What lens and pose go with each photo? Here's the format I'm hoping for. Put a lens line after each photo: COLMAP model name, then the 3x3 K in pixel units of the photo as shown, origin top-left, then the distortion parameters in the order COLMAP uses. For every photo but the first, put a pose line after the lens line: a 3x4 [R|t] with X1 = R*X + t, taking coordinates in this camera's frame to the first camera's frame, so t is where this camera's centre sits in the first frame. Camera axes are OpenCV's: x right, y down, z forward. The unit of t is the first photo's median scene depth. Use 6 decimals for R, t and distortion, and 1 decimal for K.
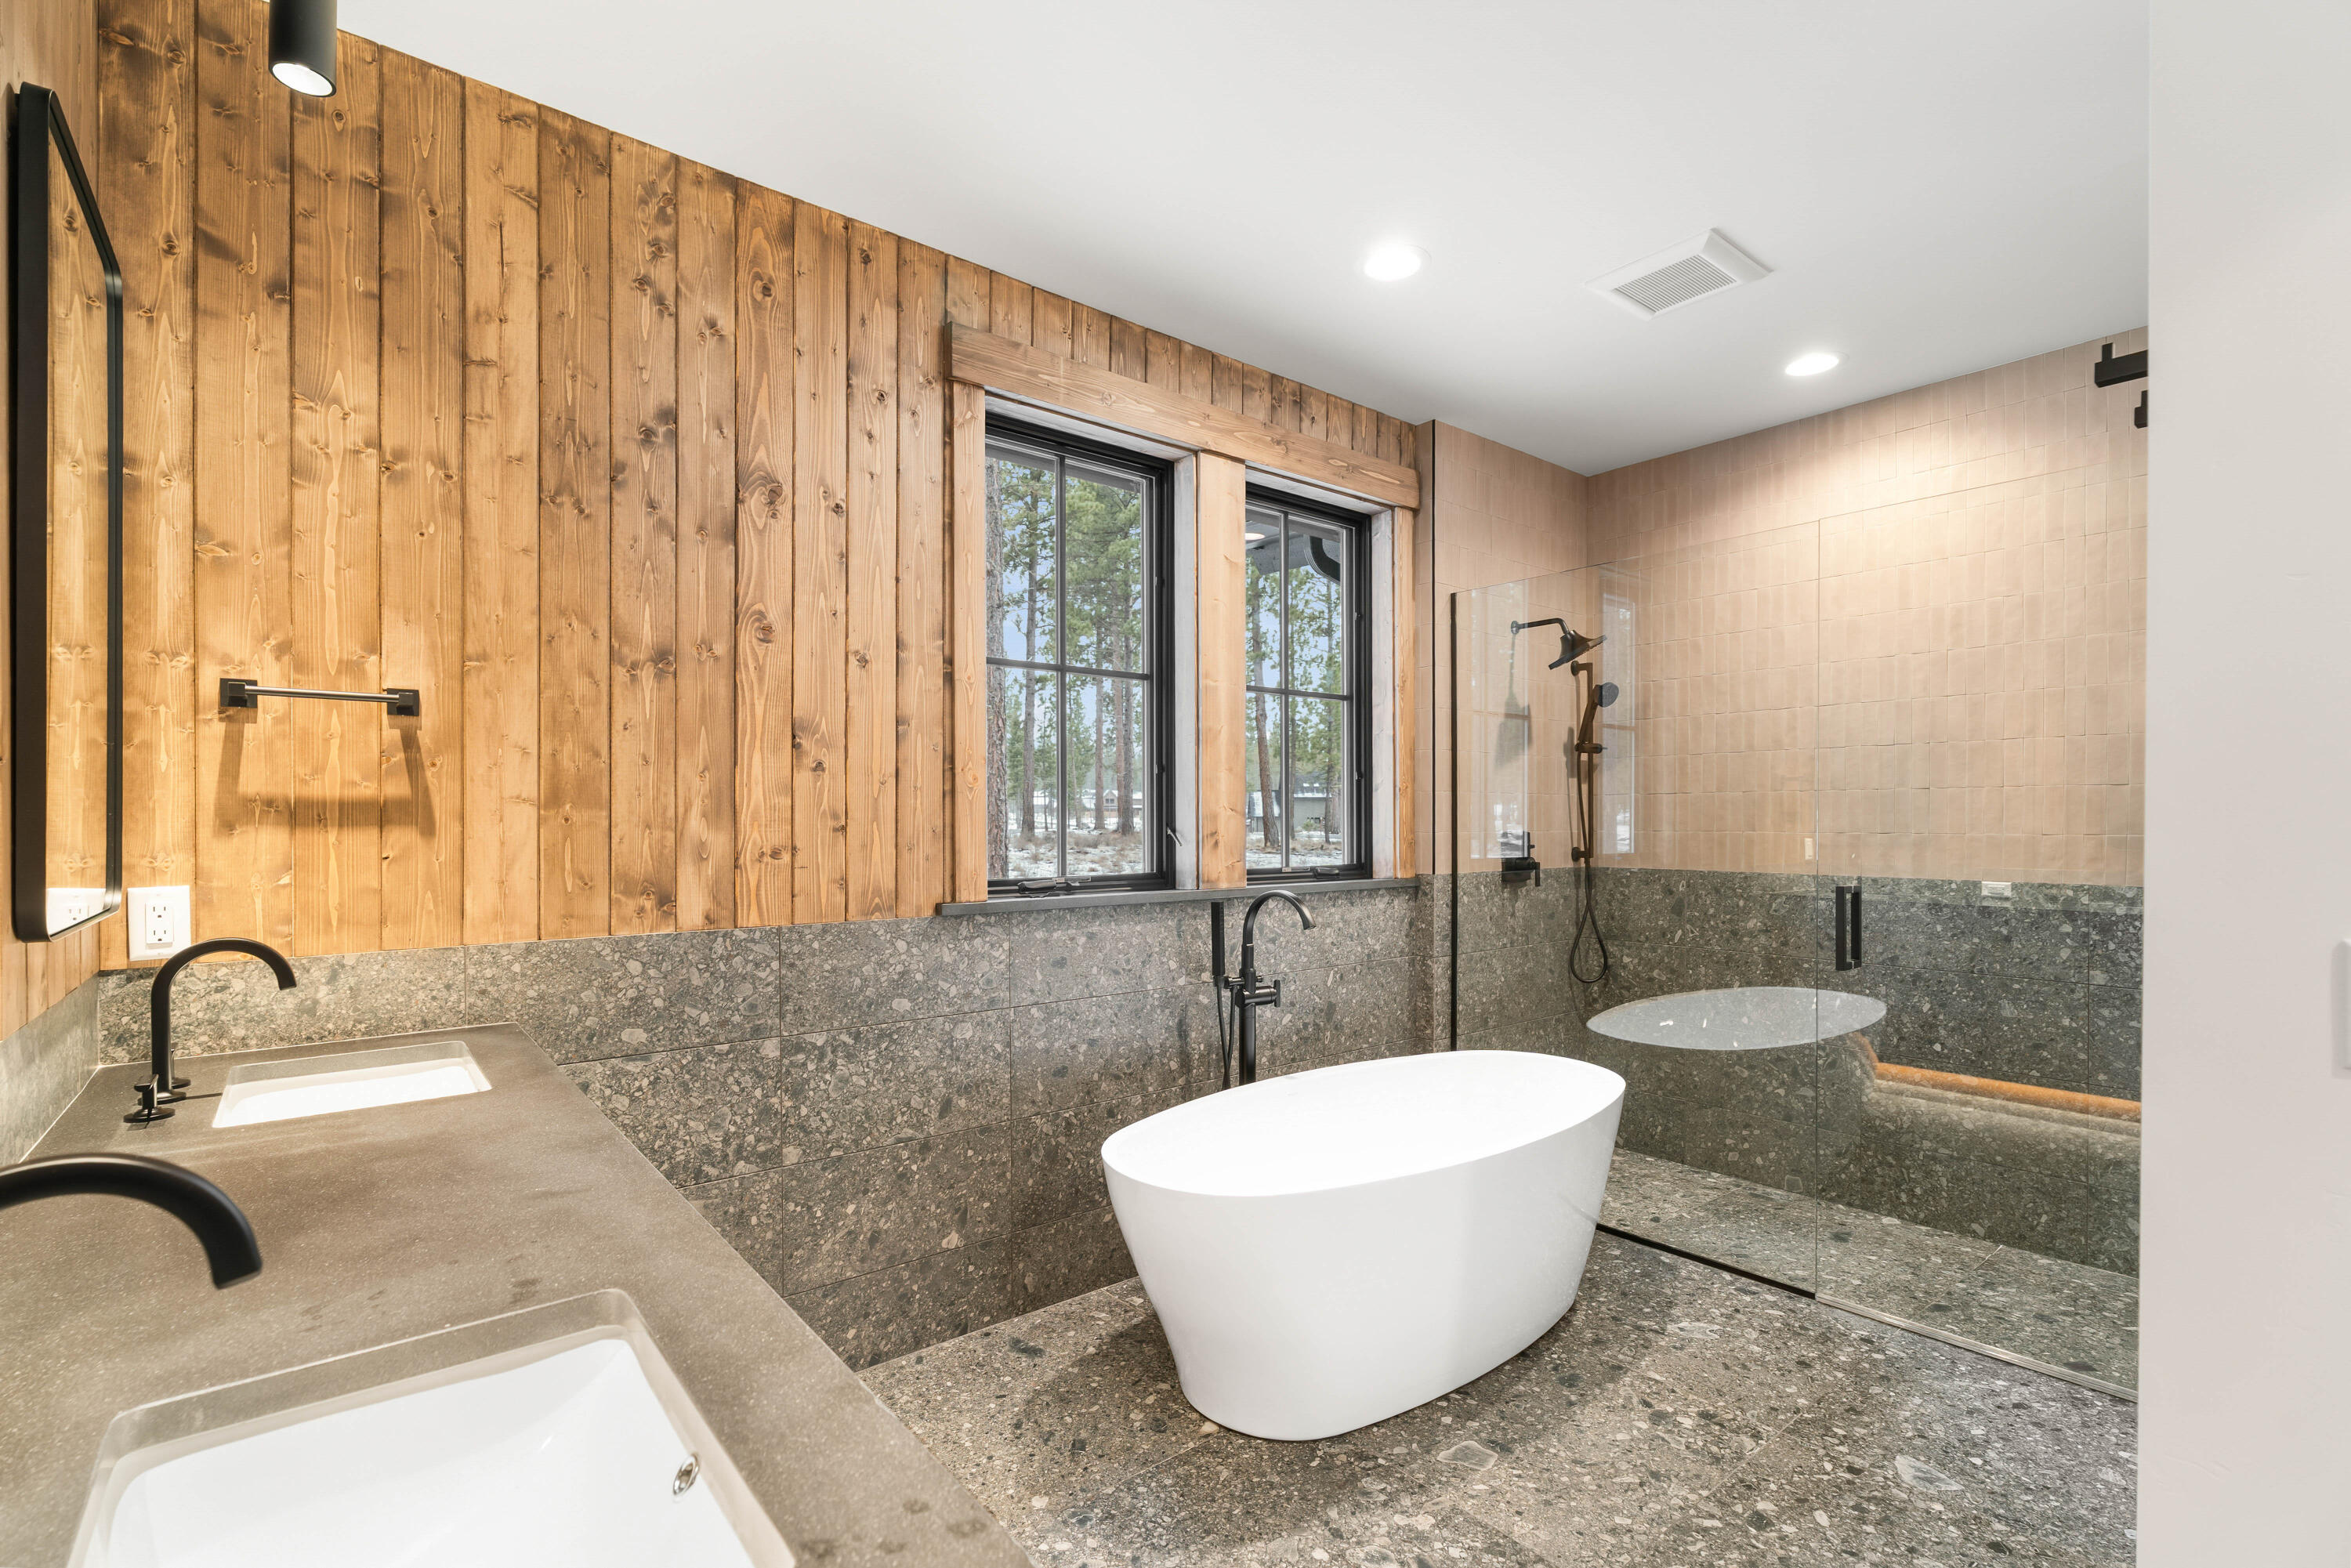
lens RADIAL K [[1058.3, 0, 1187.3], [0, 1058.3, 804.1], [0, 0, 1]] dist [0.000201, 0.001174]
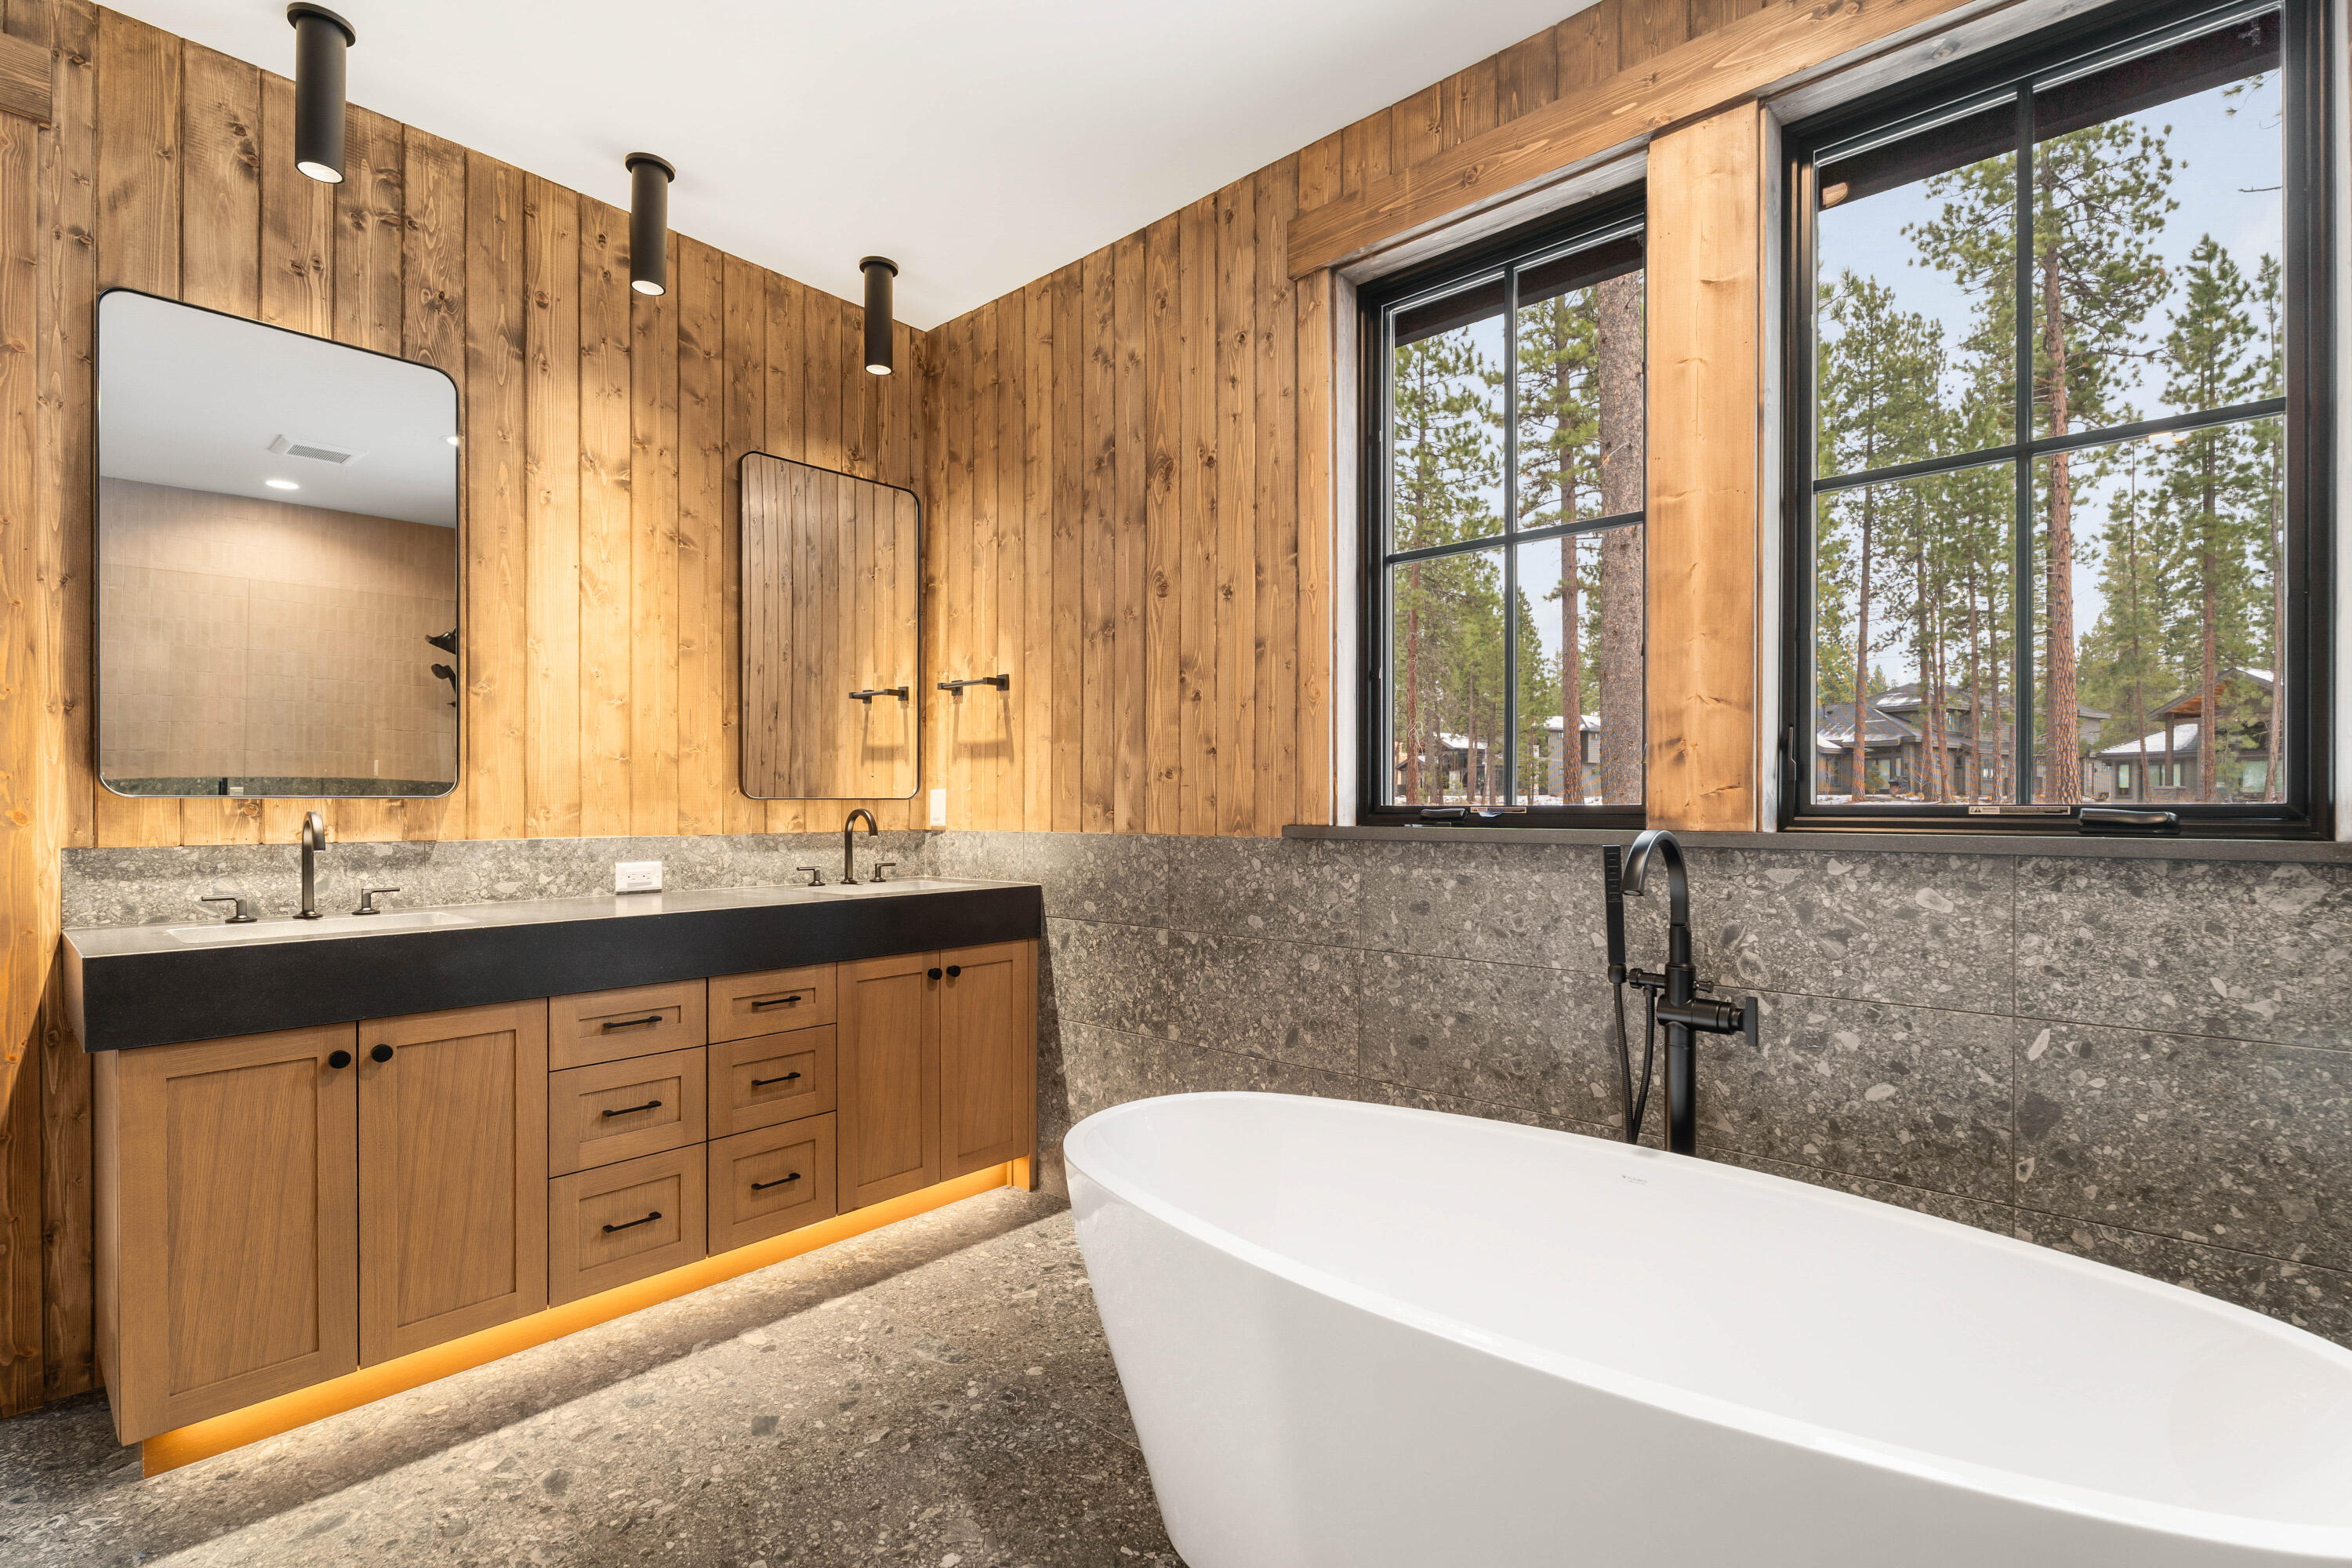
lens RADIAL K [[1058.8, 0, 1187.8], [0, 1058.8, 804.1], [0, 0, 1]] dist [0.000201, 0.001174]
pose [[0.174110, -0.011600, -0.984658, 0.743209], [0.004167, 0.999930, -0.011043, 0.089746], [0.984717, -0.002180, 0.174146, 0.778941]]
